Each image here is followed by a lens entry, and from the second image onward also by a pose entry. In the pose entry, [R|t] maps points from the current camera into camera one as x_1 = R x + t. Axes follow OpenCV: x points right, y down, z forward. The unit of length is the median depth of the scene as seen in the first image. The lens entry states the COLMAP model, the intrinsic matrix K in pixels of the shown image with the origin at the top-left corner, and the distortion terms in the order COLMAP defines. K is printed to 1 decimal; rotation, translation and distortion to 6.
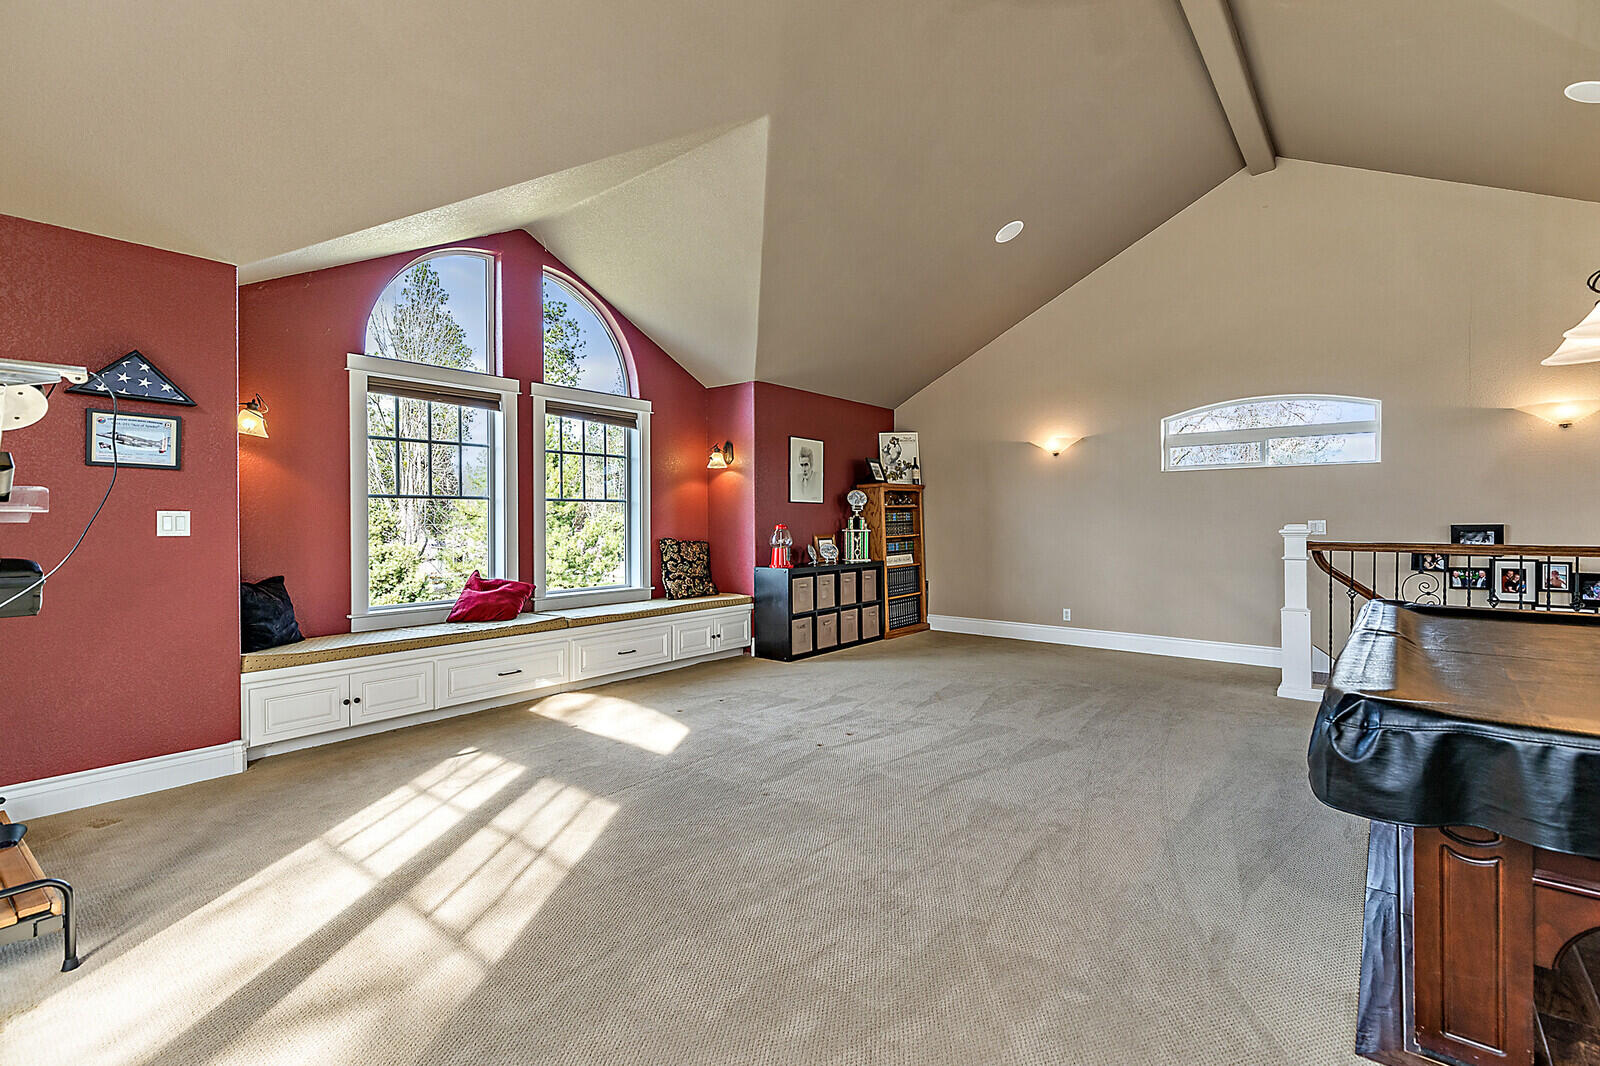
lens RADIAL K [[728.7, 0, 802.0], [0, 728.7, 530.6], [0, 0, 1]] dist [0.008240, -0.001019]
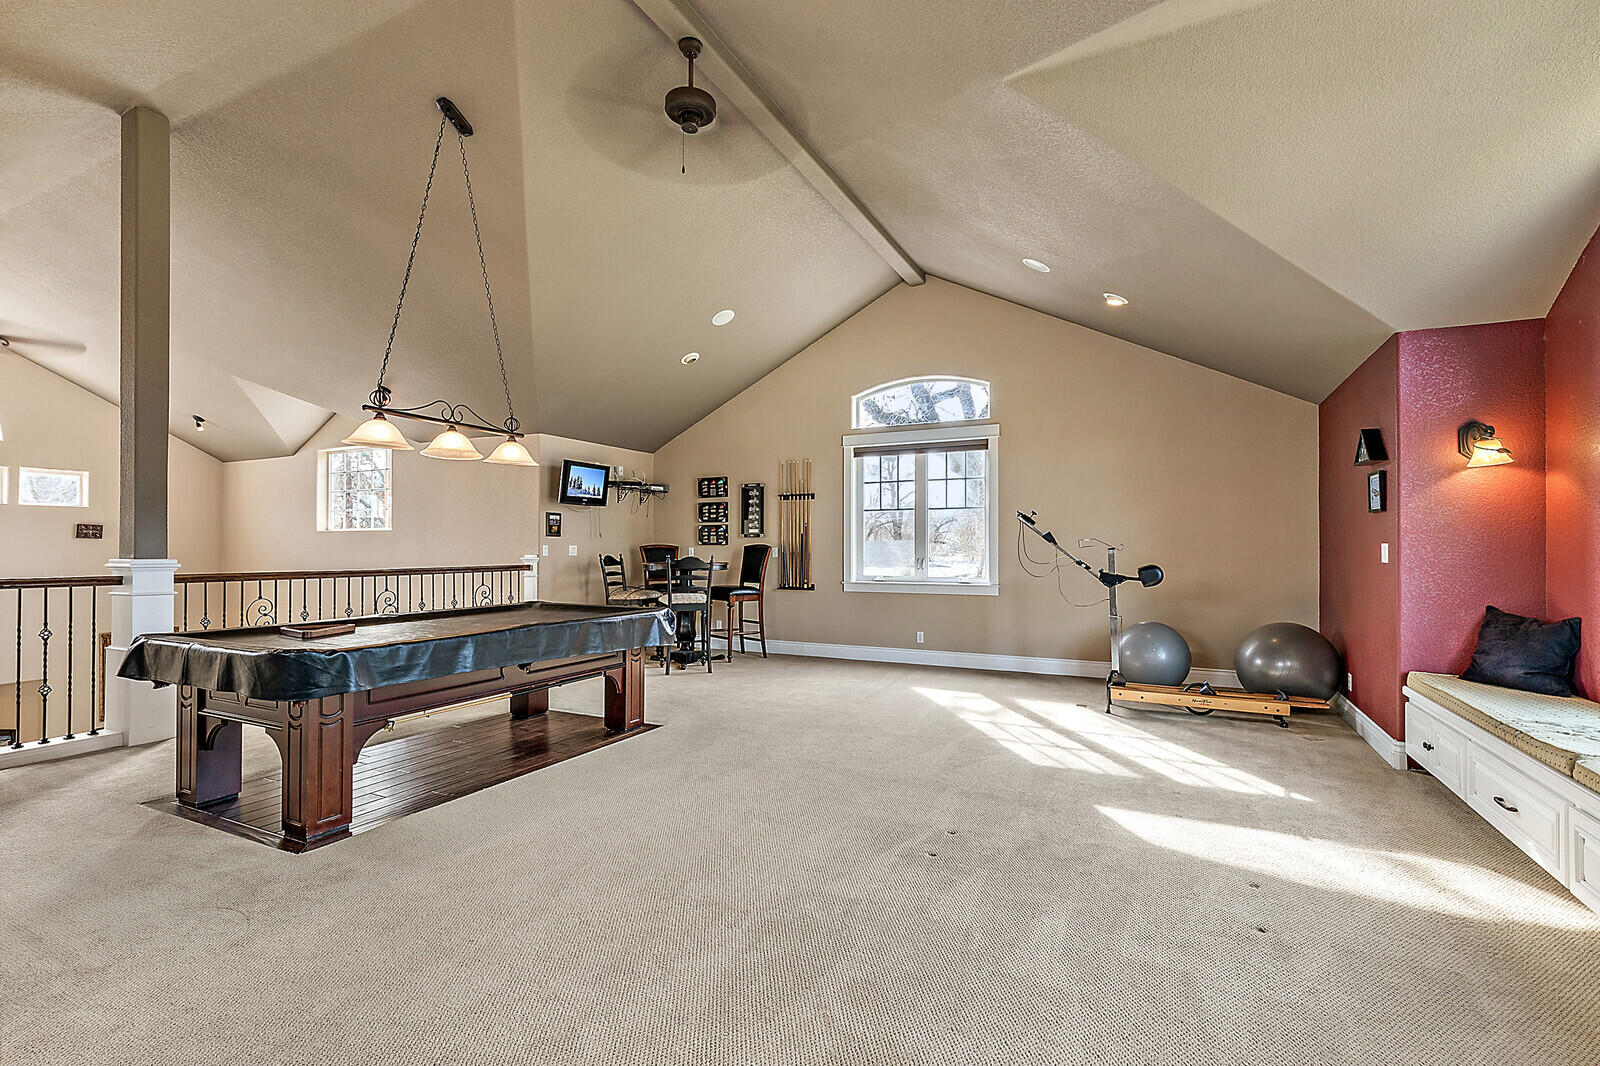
lens RADIAL K [[719.6, 0, 801.6], [0, 719.6, 538.0], [0, 0, 1]] dist [0.009137, -0.000968]
pose [[-0.979070, -0.009428, -0.203307, 0.396583], [-0.009452, 0.999955, -0.000855, -0.020600], [0.203306, 0.001085, -0.979115, 2.042324]]
